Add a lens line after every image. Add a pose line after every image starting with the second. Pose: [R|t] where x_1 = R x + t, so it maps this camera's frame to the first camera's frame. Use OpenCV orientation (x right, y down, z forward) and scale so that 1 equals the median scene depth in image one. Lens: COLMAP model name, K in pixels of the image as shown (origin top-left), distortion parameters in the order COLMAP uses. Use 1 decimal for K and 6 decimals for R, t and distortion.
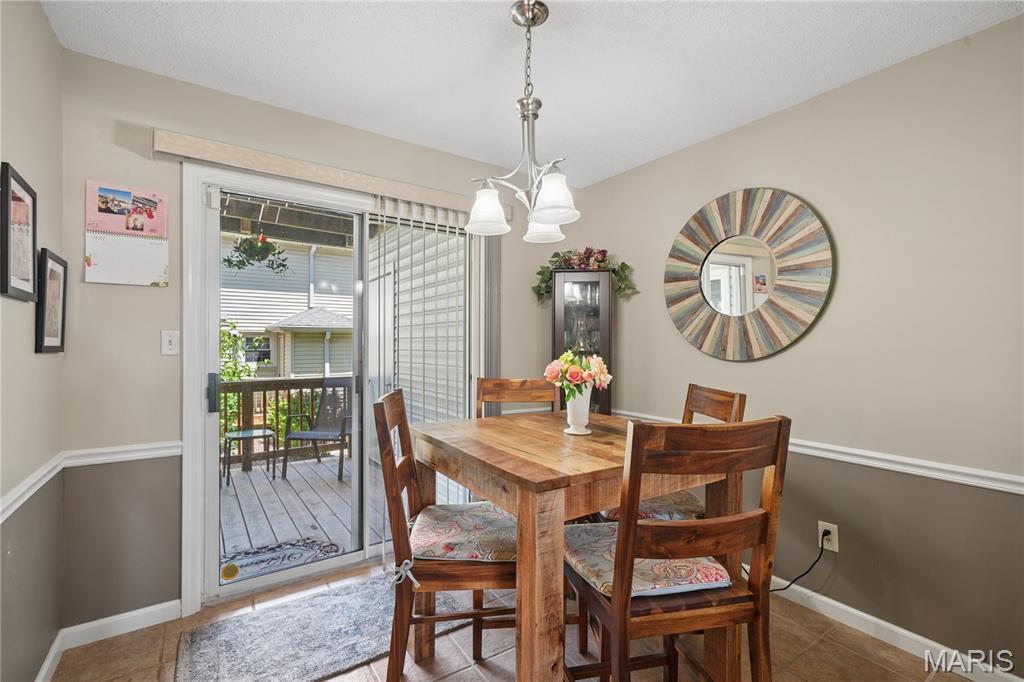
lens RADIAL K [[456.1, 0, 512.0], [0, 456.1, 341.4], [0, 0, 1]] dist [0.000994, 0.000094]
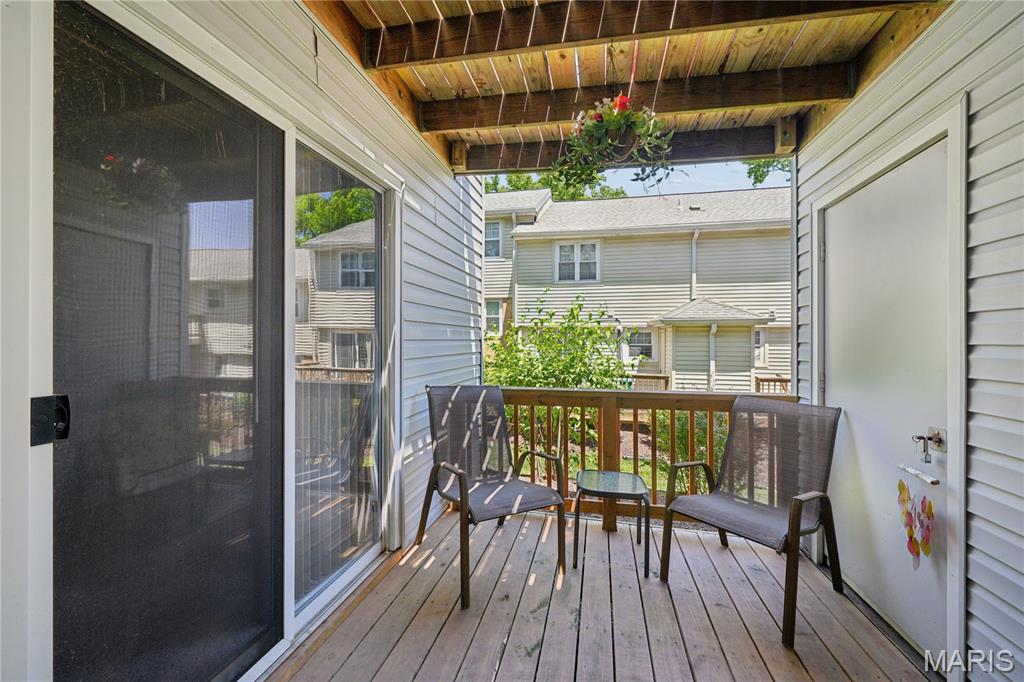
lens RADIAL K [[420.5, 0, 513.0], [0, 420.5, 341.6], [0, 0, 1]] dist [0.000771, 0.000023]
pose [[0.689095, 0.004012, -0.724660, -0.233087], [0.000164, 0.999984, 0.005692, 0.016830], [0.724671, -0.004041, 0.689083, 0.467018]]
